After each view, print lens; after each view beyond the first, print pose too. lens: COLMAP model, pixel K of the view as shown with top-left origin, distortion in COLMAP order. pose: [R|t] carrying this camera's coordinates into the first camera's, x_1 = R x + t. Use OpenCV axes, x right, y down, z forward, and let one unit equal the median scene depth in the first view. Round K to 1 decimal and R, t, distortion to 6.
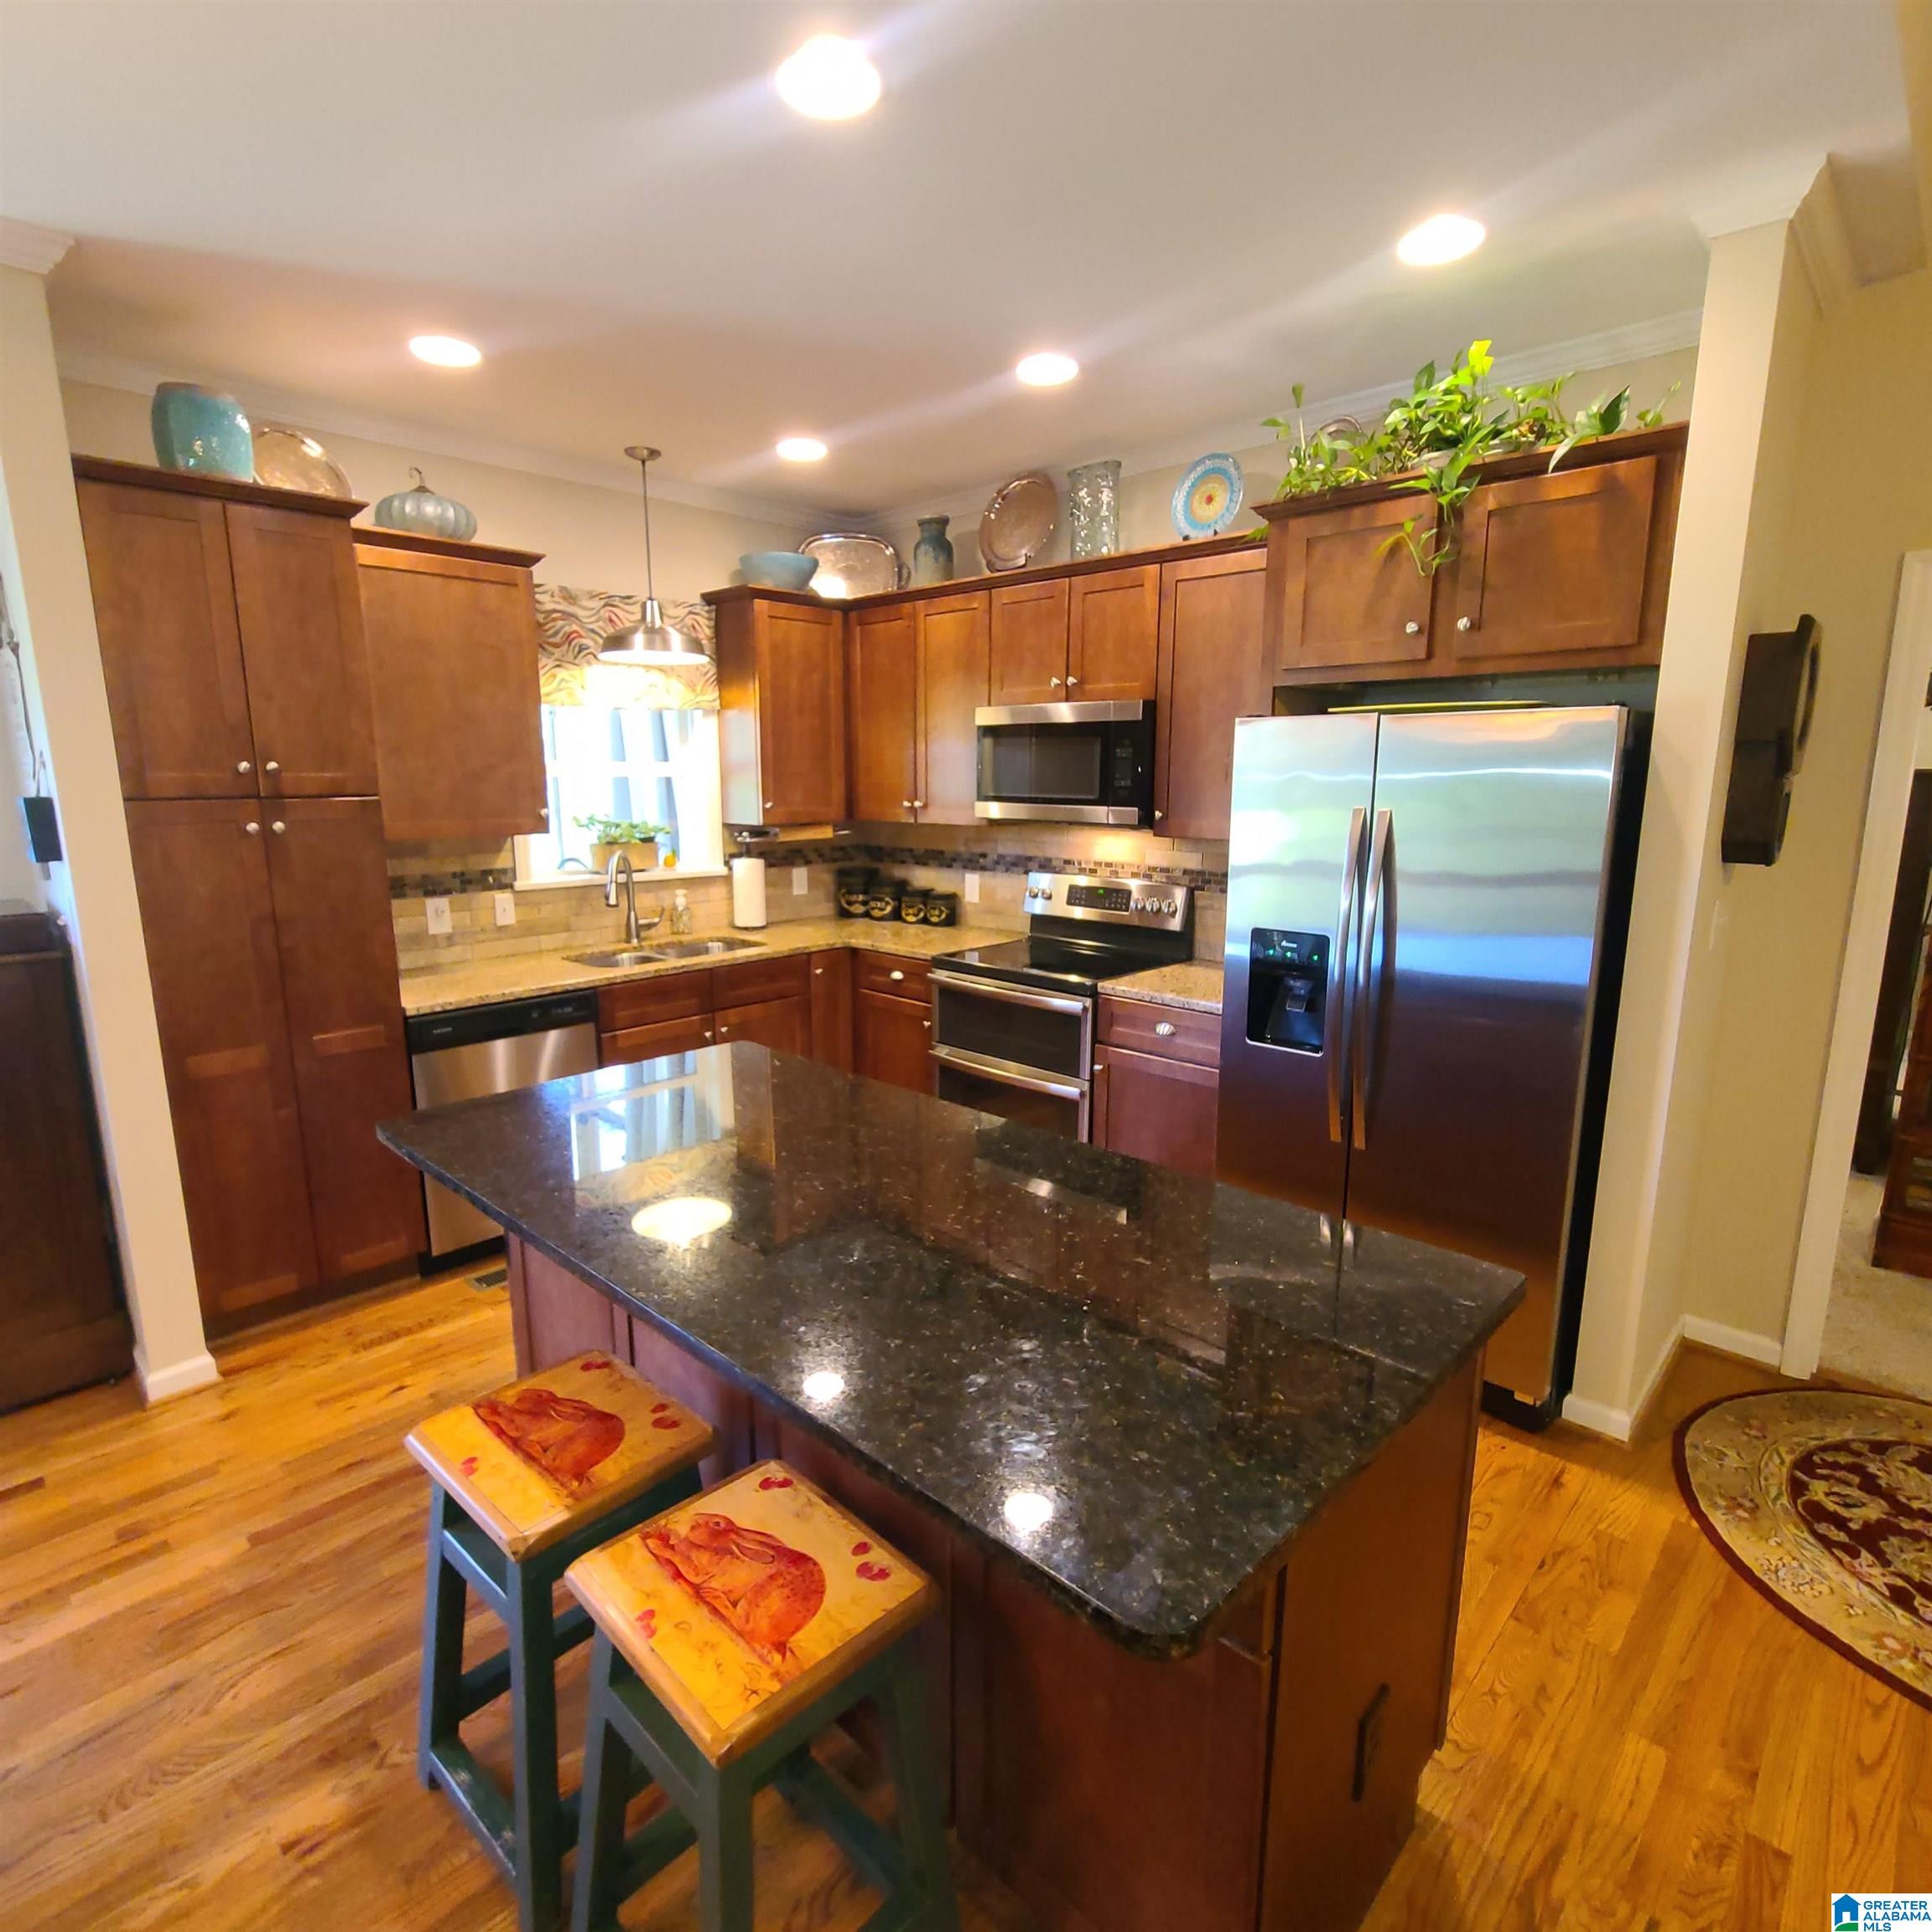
lens RADIAL K [[1053.6, 0, 962.6], [0, 1053.6, 978.5], [0, 0, 1]] dist [-0.001661, -0.000143]
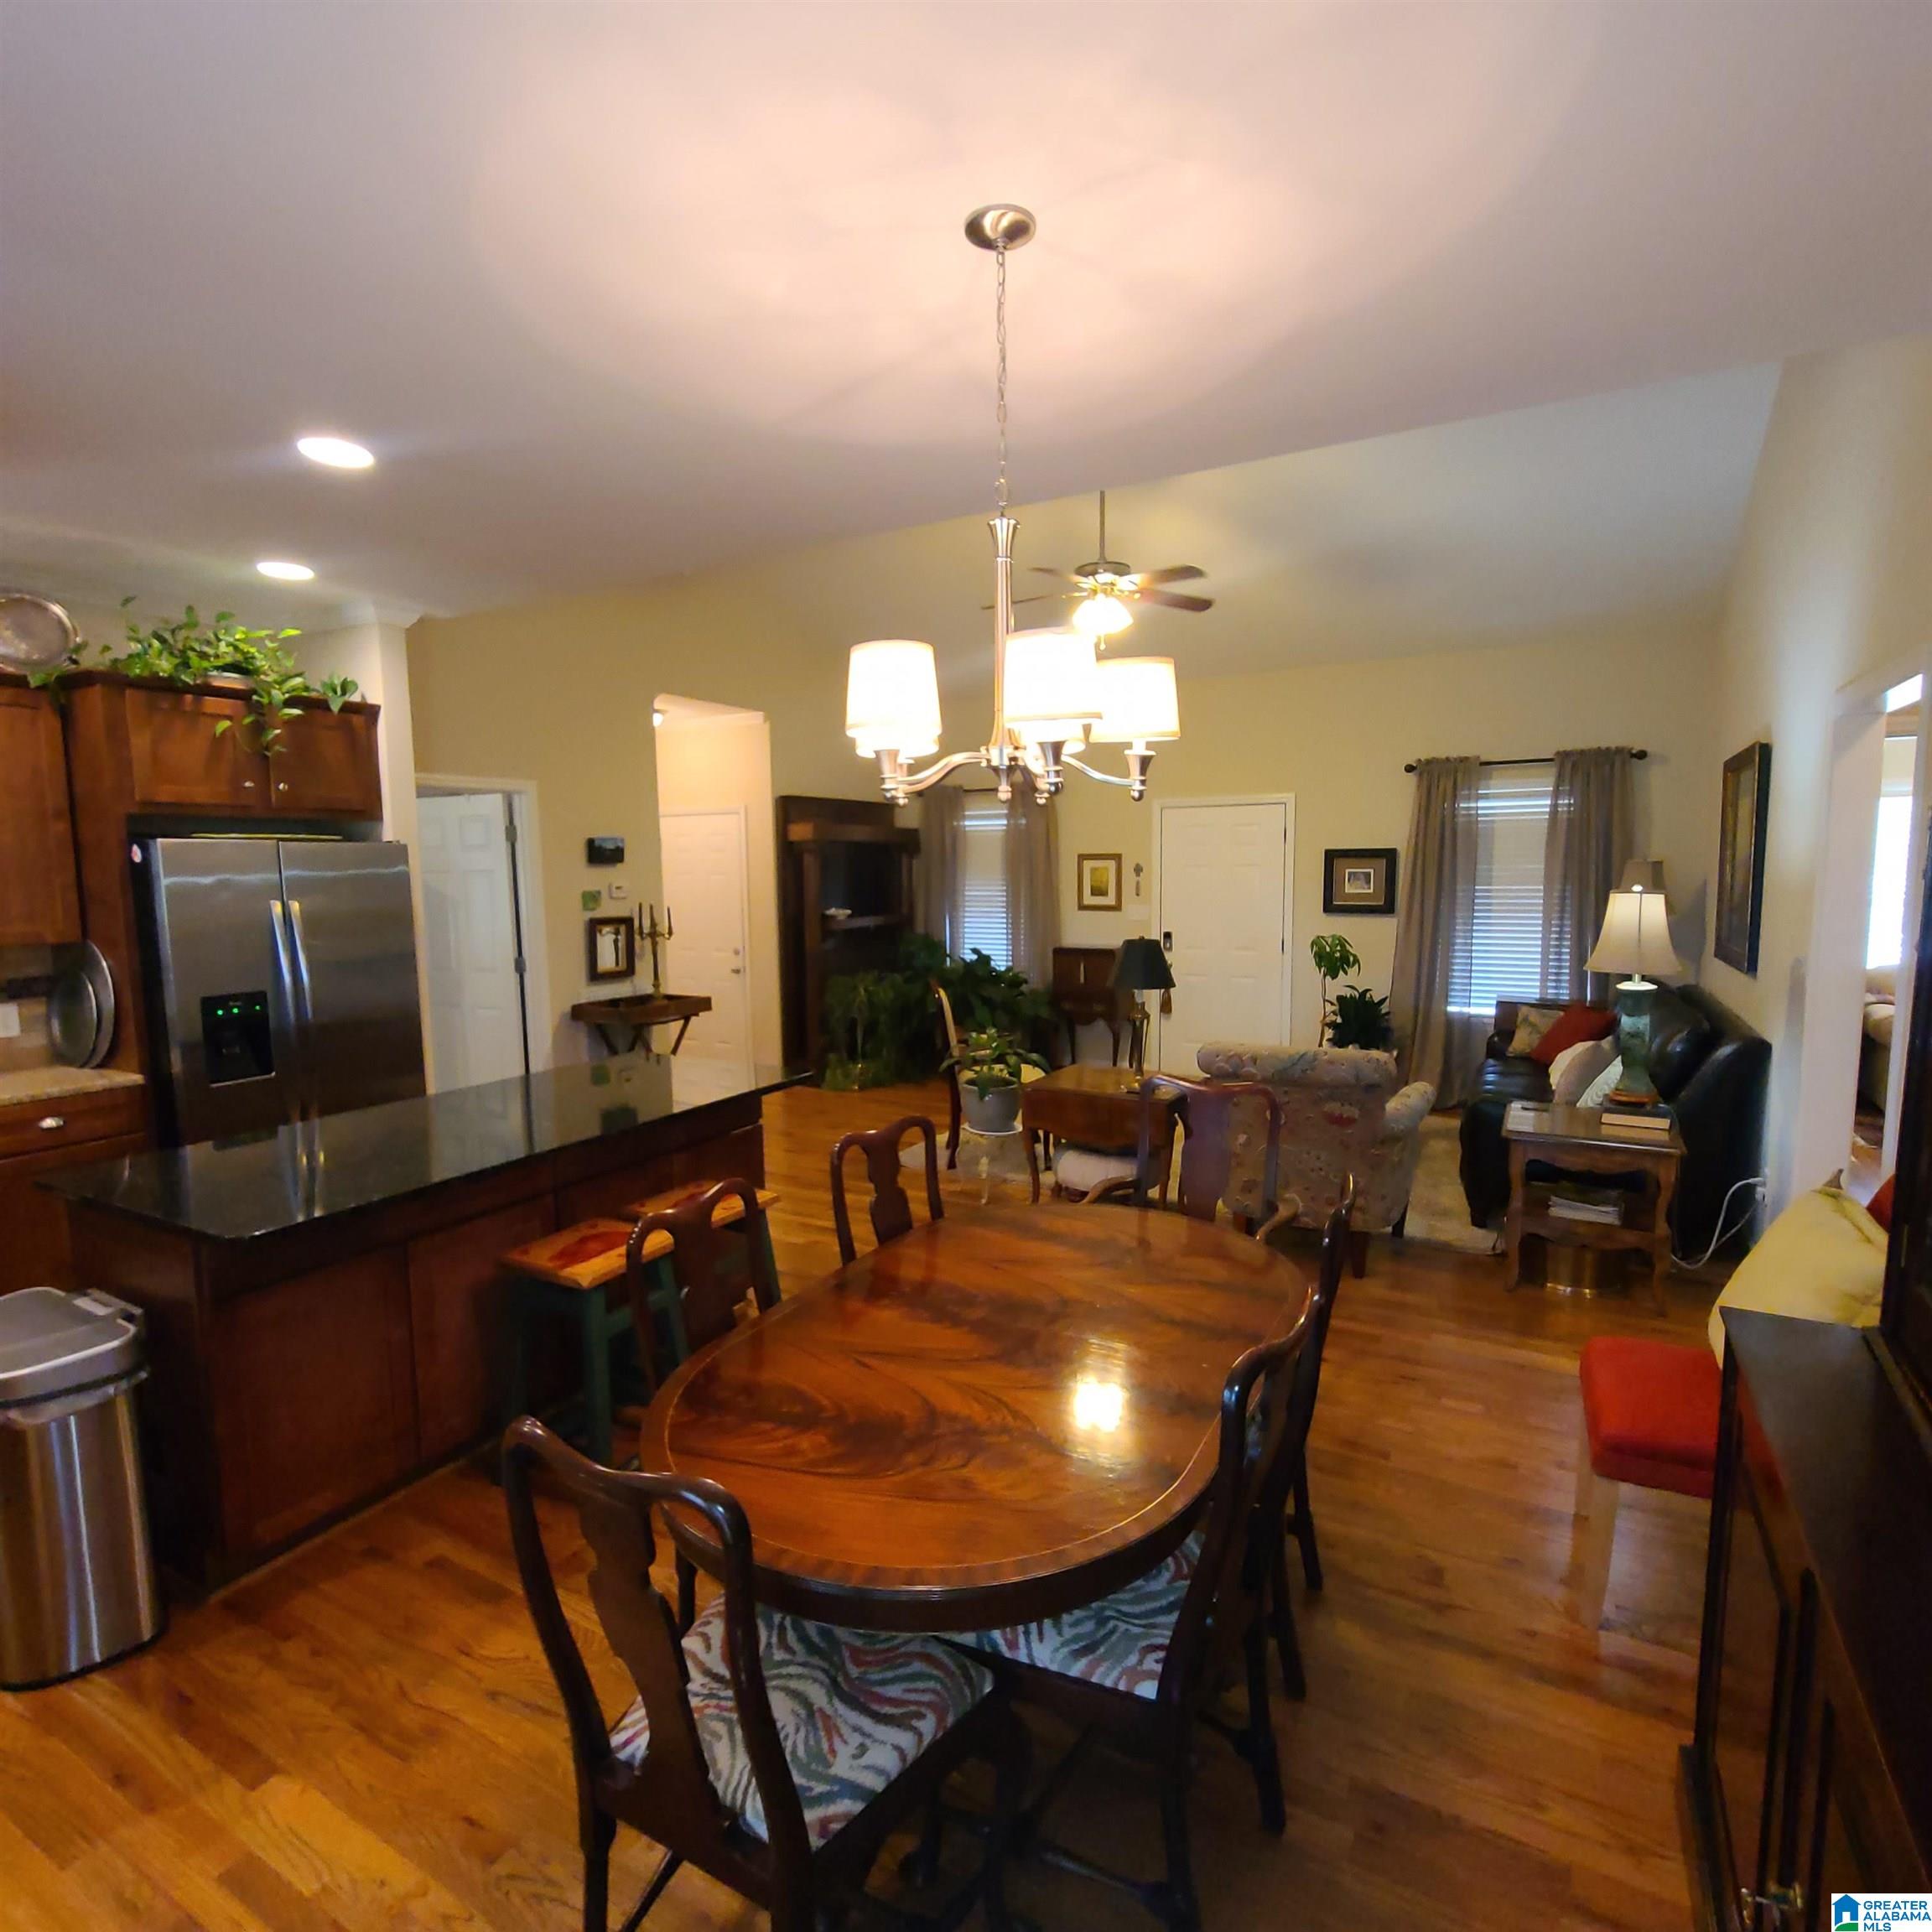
lens RADIAL K [[1053.6, 0, 962.6], [0, 1053.6, 978.5], [0, 0, 1]] dist [-0.001661, -0.000143]
pose [[-0.251219, -0.101171, 0.962628, -0.914793], [0.201282, 0.967321, 0.154194, -0.062159], [-0.946771, 0.232496, -0.222646, 0.296208]]
